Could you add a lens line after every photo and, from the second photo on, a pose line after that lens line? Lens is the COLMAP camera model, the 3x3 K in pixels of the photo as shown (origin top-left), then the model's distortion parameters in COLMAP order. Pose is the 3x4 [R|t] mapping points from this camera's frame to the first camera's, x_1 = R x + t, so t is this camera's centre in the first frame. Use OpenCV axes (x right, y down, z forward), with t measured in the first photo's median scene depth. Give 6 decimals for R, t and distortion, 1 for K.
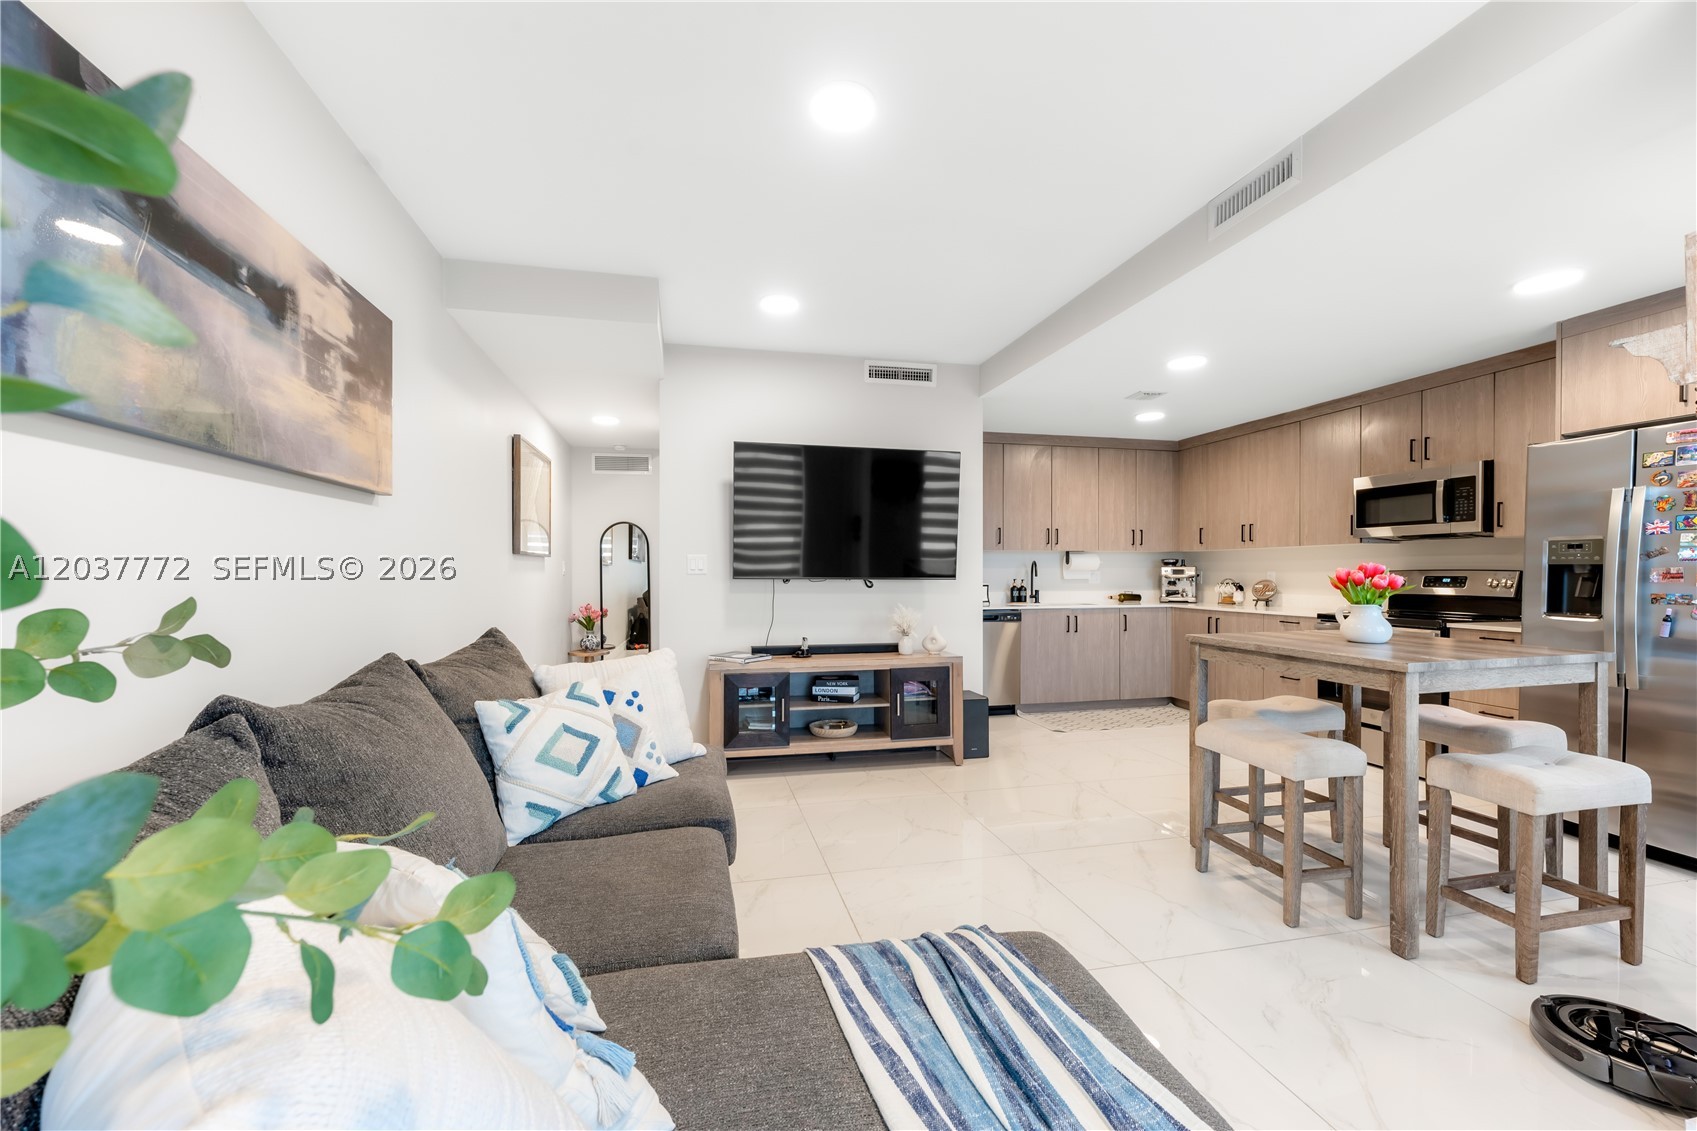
lens RADIAL K [[671.7, 0, 844.4], [0, 671.7, 578.5], [0, 0, 1]] dist [-0.000625, 0.000475]
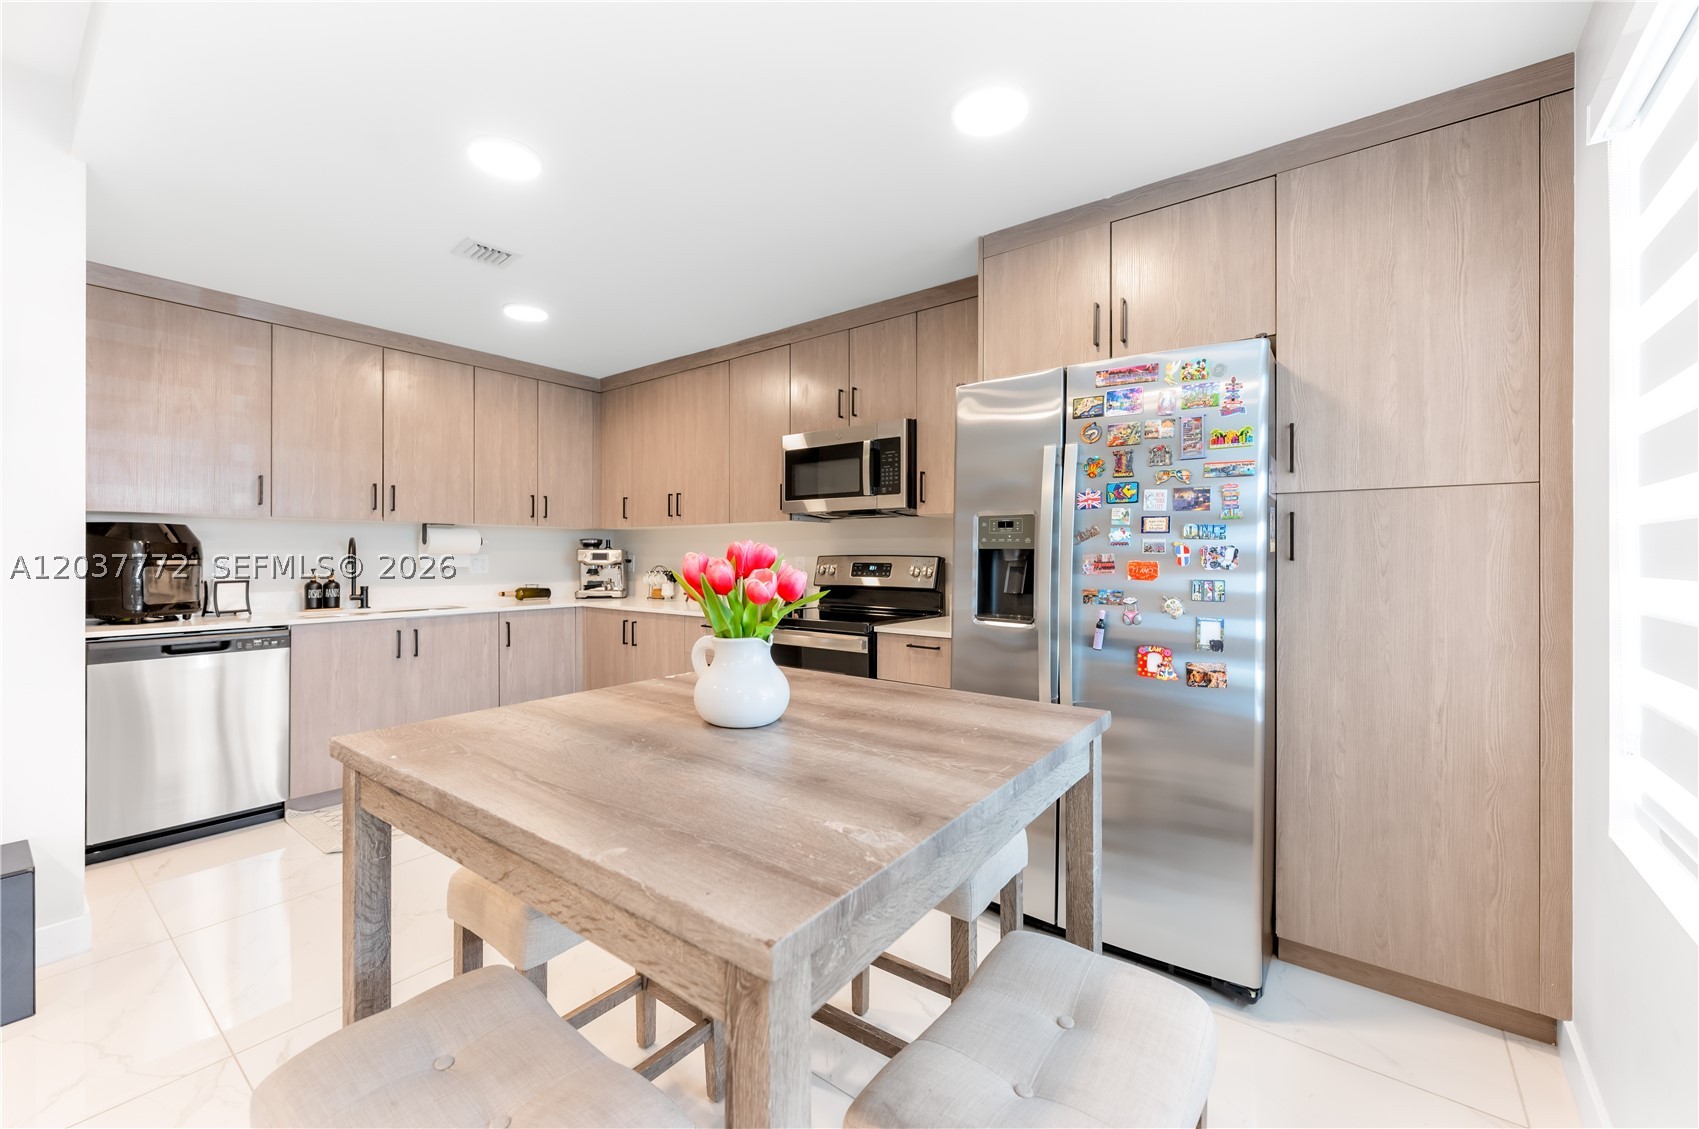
lens RADIAL K [[677.8, 0, 839.6], [0, 677.8, 556.3], [0, 0, 1]] dist [0.001320, -0.000499]
pose [[0.774353, 0.000927, 0.632753, 0.357842], [0.003782, 0.999974, -0.006093, -0.007052], [-0.632742, 0.007111, 0.774330, 0.403613]]
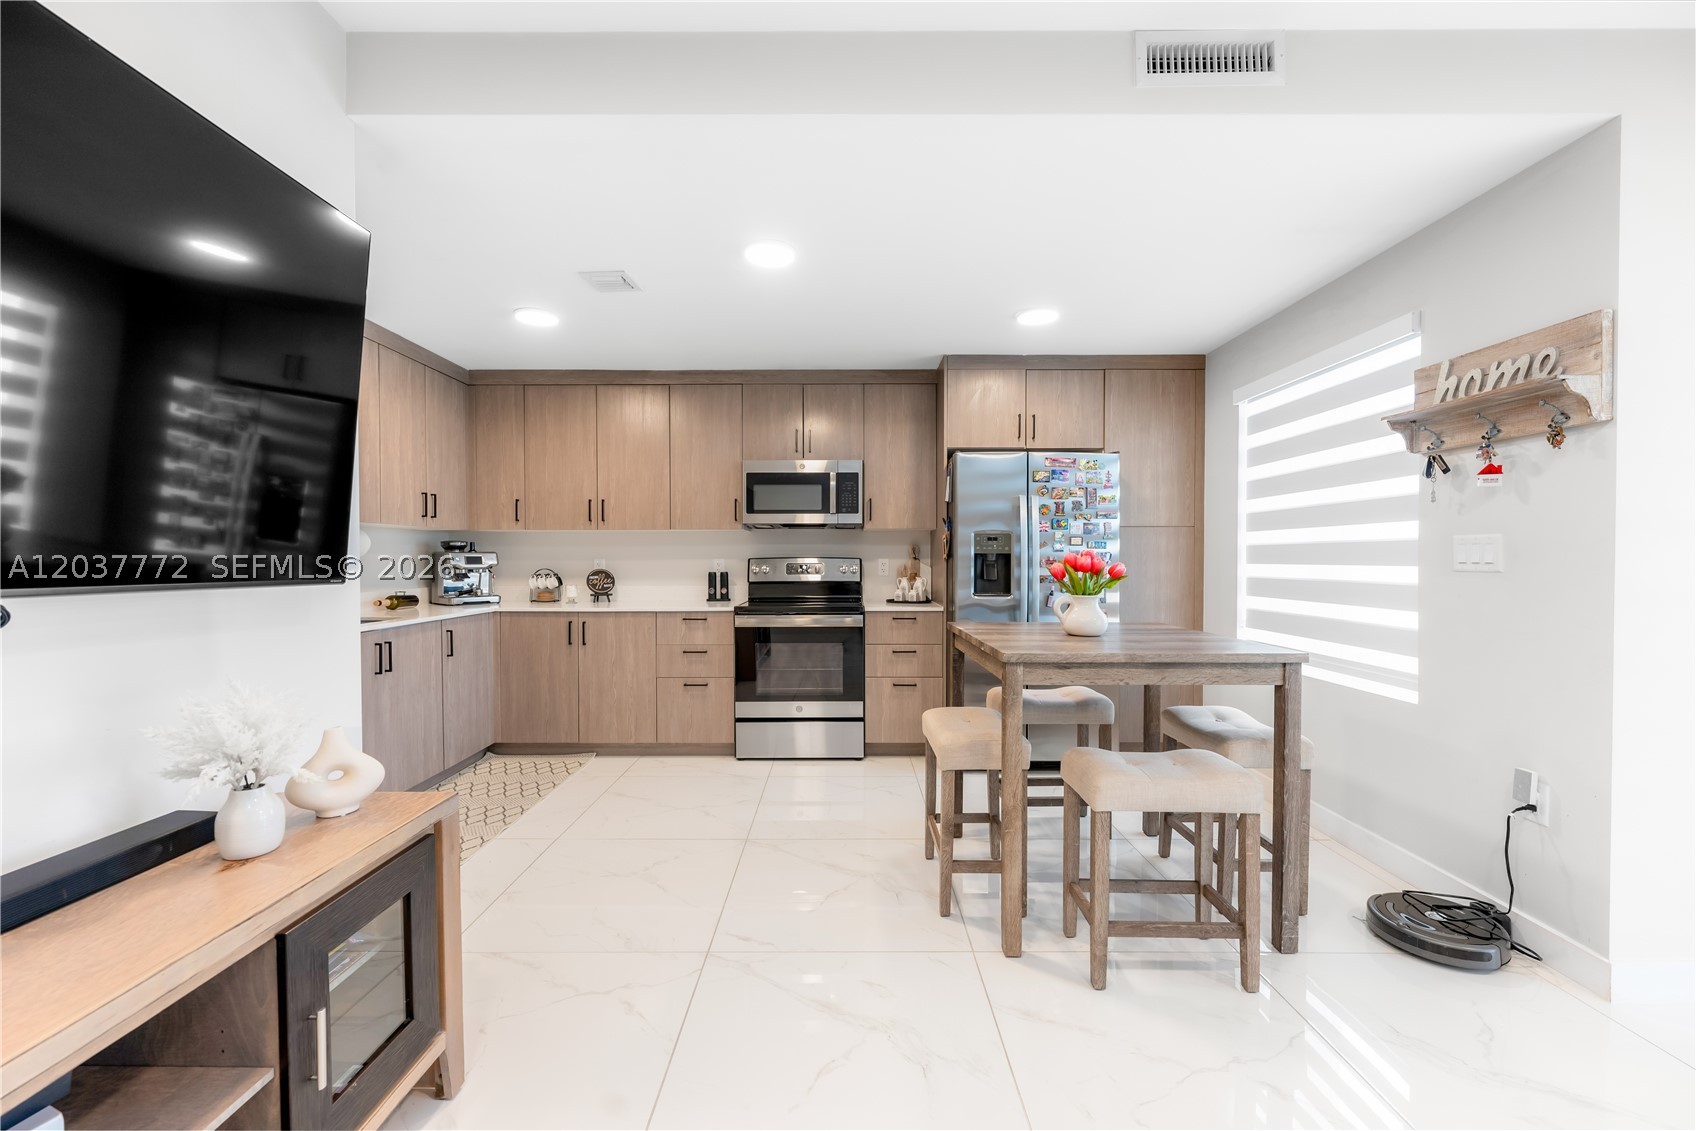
lens RADIAL K [[671.3, 0, 841.2], [0, 671.3, 568.2], [0, 0, 1]] dist [-0.000625, 0.000475]
pose [[0.230105, -0.012576, 0.973085, -0.137299], [0.010707, 0.999889, 0.010390, -0.007229], [-0.973107, 0.008028, 0.230214, 0.731550]]
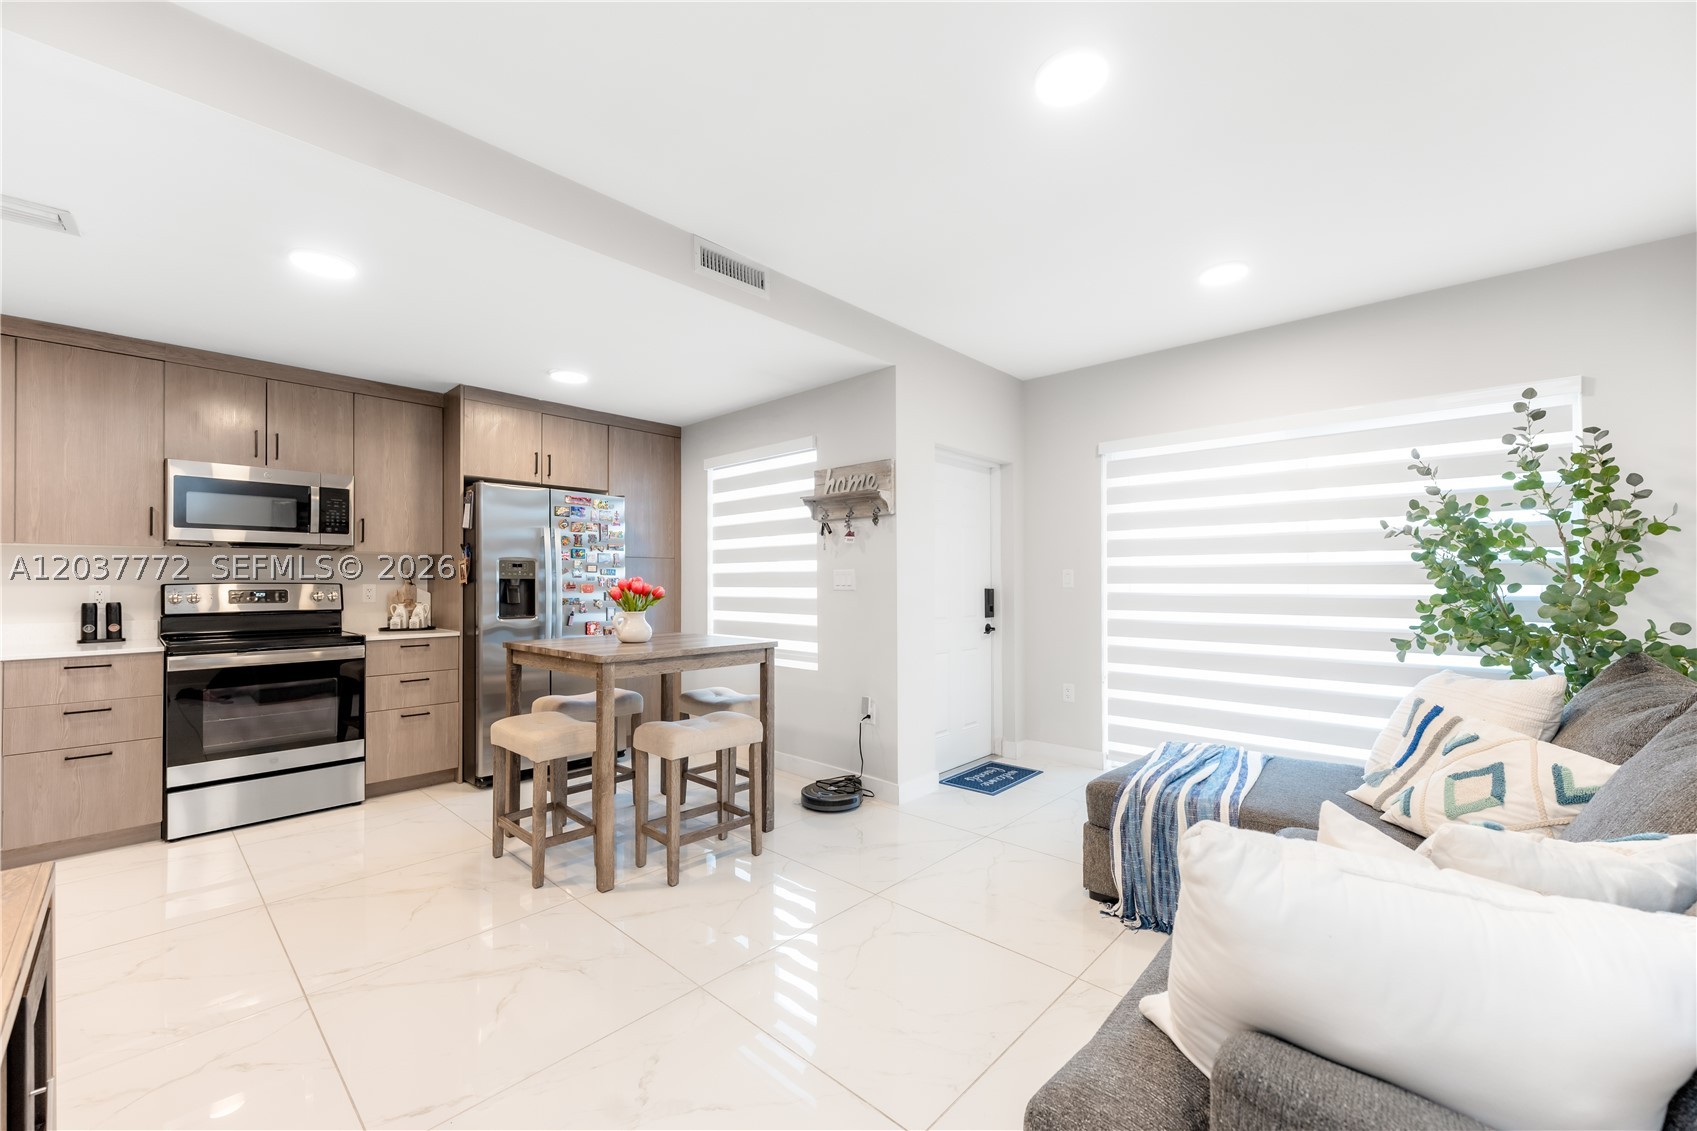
lens RADIAL K [[671.7, 0, 848.7], [0, 671.7, 573.9], [0, 0, 1]] dist [-0.000625, 0.000475]
pose [[-0.559369, 0.013263, 0.828813, -0.295132], [0.012162, 0.999896, -0.007793, -0.009253], [-0.828830, 0.005721, -0.559472, 0.891345]]
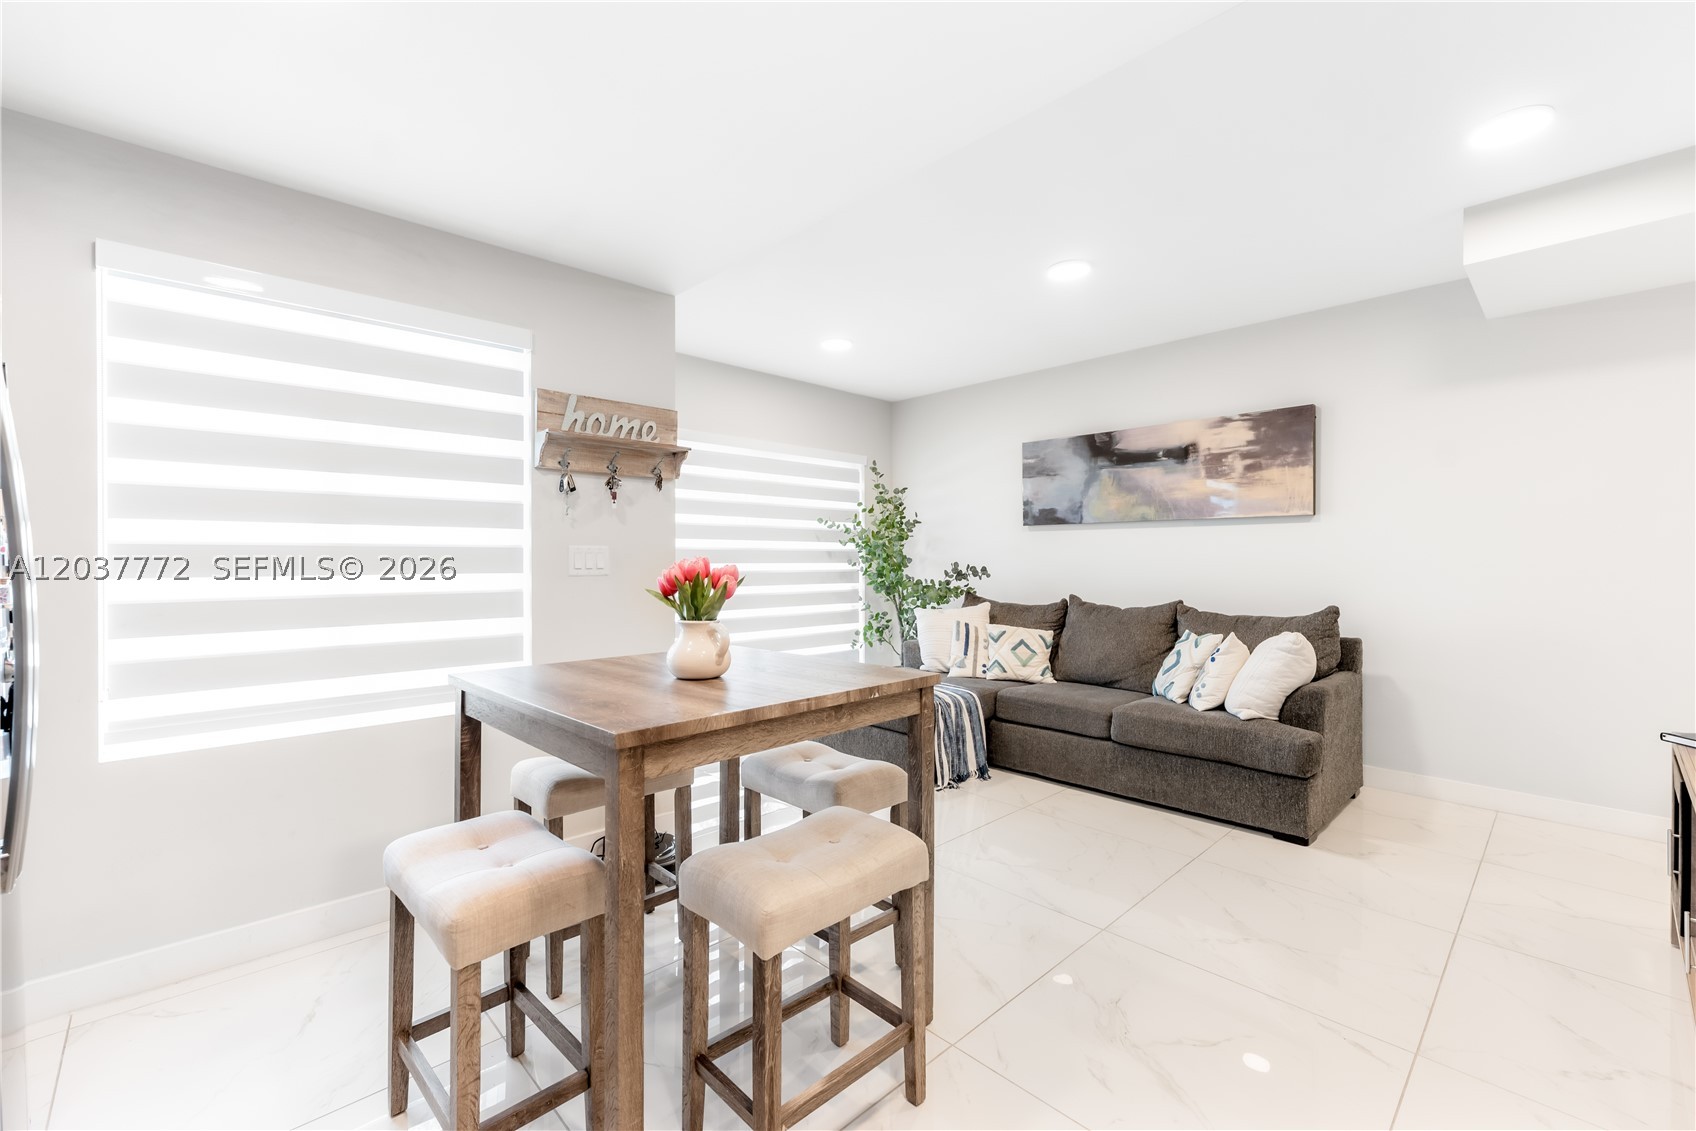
lens RADIAL K [[714.9, 0, 839.3], [0, 714.9, 565.0], [0, 0, 1]] dist [-0.000023, -0.000146]
pose [[-0.860473, 0.005770, -0.509464, 0.665565], [-0.004734, 0.999802, 0.019319, -0.019297], [0.509474, 0.019035, -0.860275, 1.097940]]
